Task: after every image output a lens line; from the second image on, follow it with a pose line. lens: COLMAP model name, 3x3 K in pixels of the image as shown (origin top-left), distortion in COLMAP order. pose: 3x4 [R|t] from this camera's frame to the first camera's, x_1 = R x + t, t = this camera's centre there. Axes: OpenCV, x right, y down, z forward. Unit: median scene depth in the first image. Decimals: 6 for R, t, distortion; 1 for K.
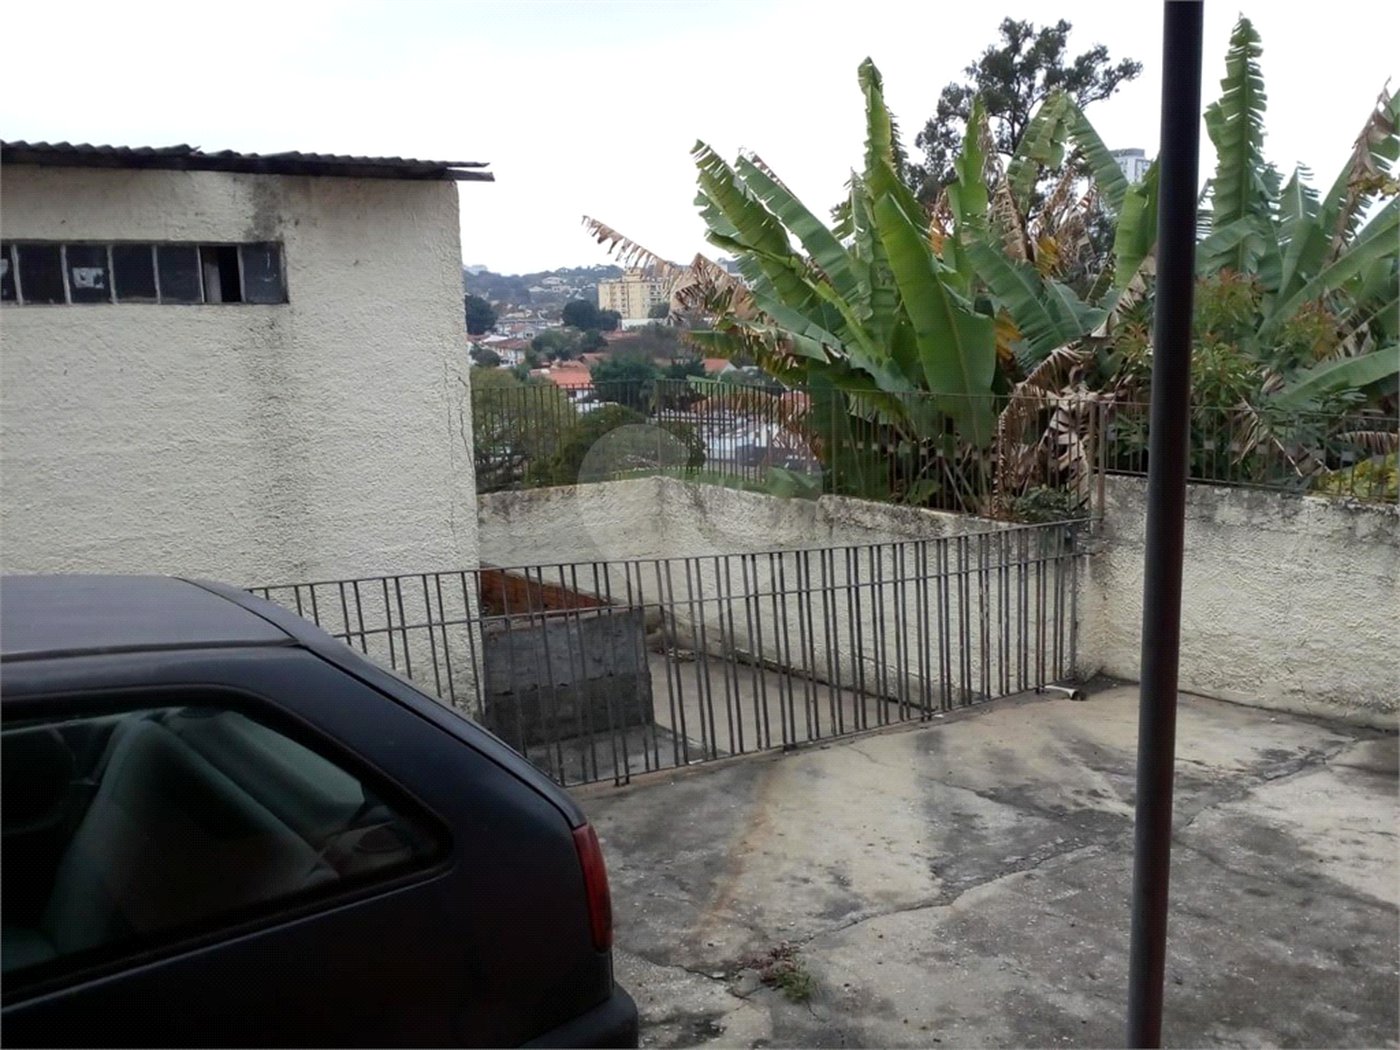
lens RADIAL K [[1229.4, 0, 702.1], [0, 1229.4, 545.7], [0, 0, 1]] dist [0.089313, -0.246771]
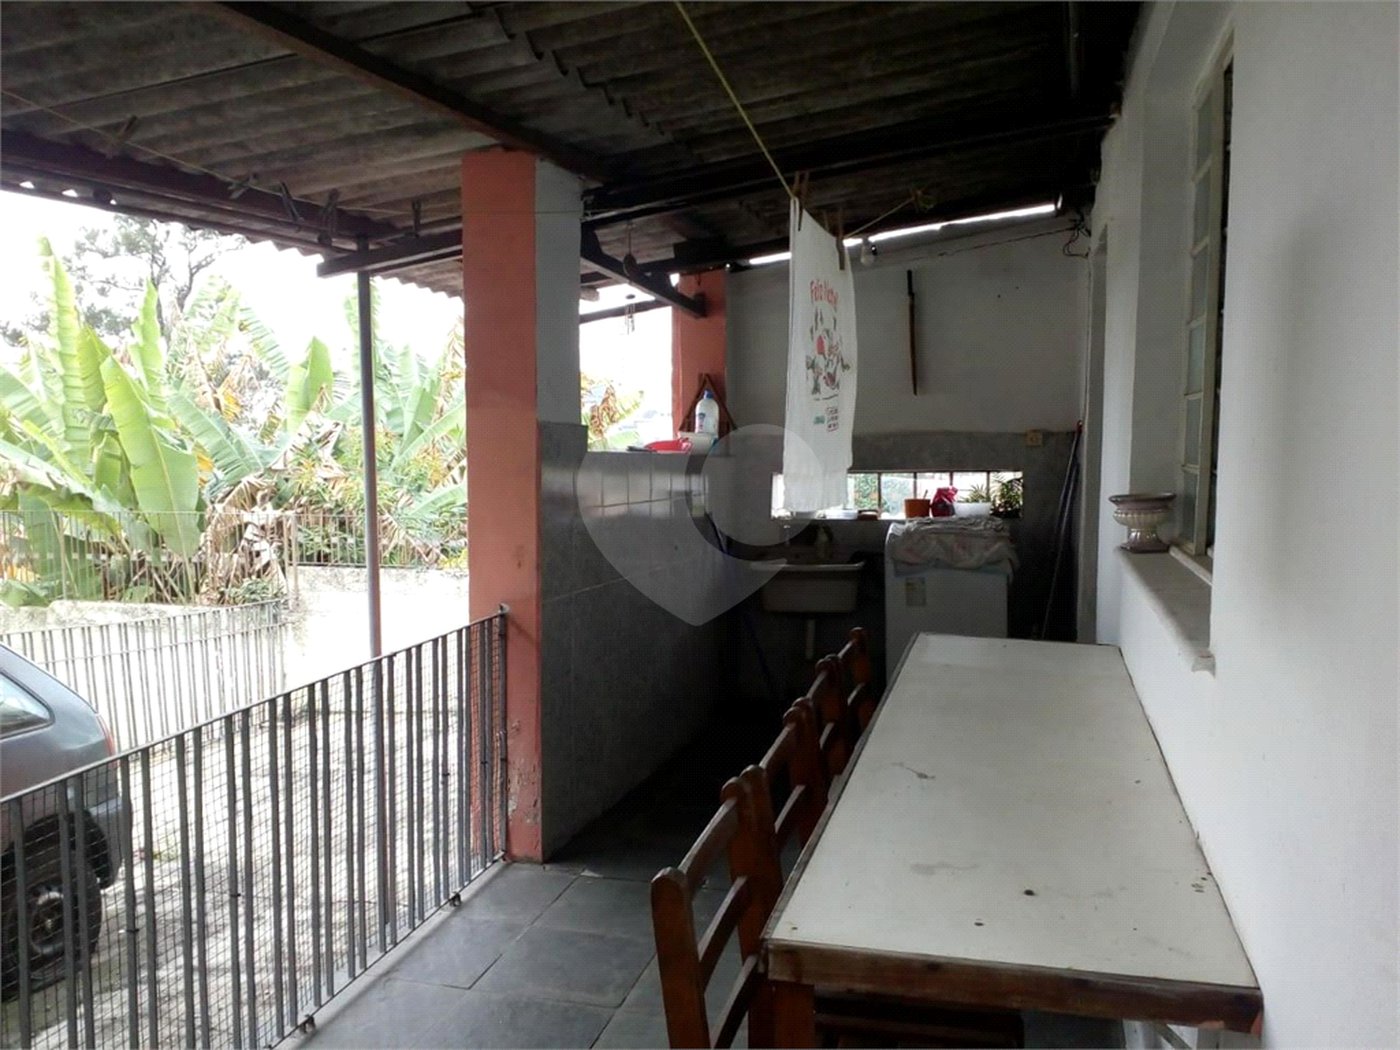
lens RADIAL K [[1229.4, 0, 702.1], [0, 1229.4, 545.7], [0, 0, 1]] dist [0.089313, -0.246771]
pose [[0.787216, -0.033987, 0.615740, -0.136071], [0.097420, 0.992796, -0.069752, 0.047689], [-0.608933, 0.114895, 0.784856, -0.294563]]
